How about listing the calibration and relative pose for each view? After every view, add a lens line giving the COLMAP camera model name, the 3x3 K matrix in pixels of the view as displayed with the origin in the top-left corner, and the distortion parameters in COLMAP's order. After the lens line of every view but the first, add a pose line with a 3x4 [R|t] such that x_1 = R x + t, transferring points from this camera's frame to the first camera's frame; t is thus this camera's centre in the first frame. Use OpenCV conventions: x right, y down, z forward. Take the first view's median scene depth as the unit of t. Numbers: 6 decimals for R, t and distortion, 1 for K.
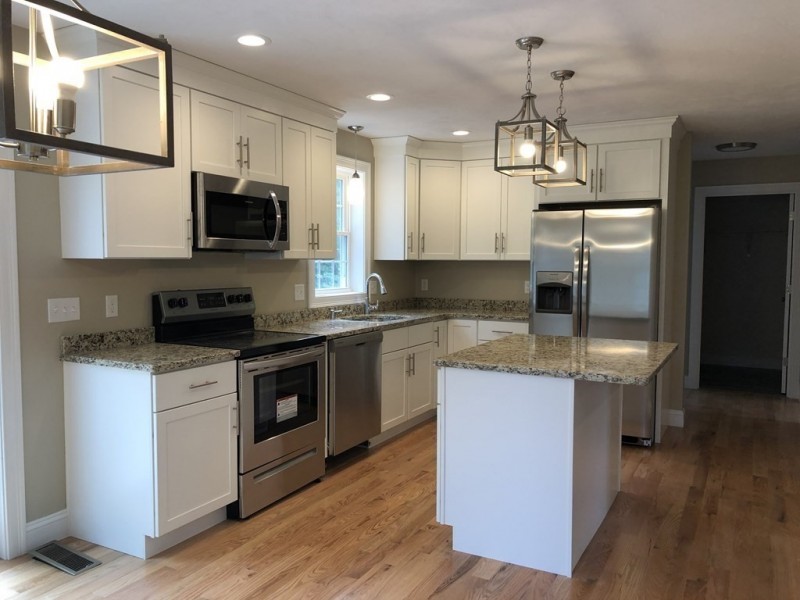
lens RADIAL K [[651.9, 0, 402.4], [0, 651.9, 296.3], [0, 0, 1]] dist [0.025819, -0.006363]
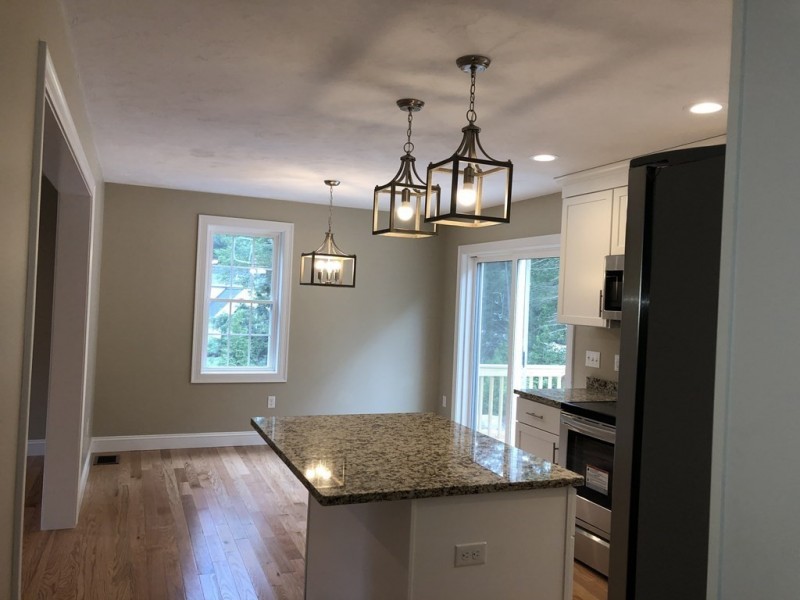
lens RADIAL K [[651.9, 0, 402.4], [0, 651.9, 296.3], [0, 0, 1]] dist [0.025819, -0.006363]
pose [[-0.627430, -0.036975, -0.777795, 0.796077], [-0.097820, 0.994702, 0.031622, -0.109511], [0.772504, 0.095925, -0.627722, 1.366710]]
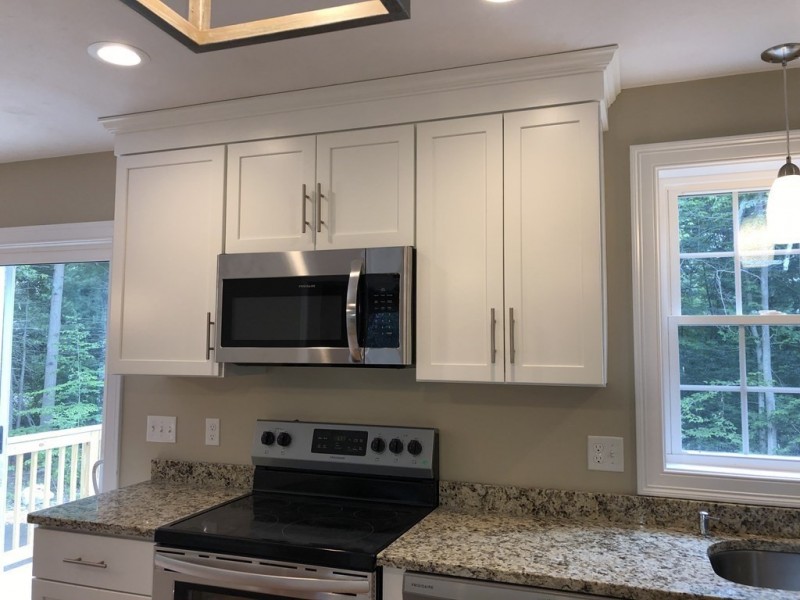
lens RADIAL K [[651.9, 0, 402.4], [0, 651.9, 296.3], [0, 0, 1]] dist [0.025819, -0.006363]
pose [[0.149758, -0.083551, -0.985186, 0.383331], [-0.063610, 0.993545, -0.093930, -0.084947], [0.986674, 0.076734, 0.143477, 1.020437]]
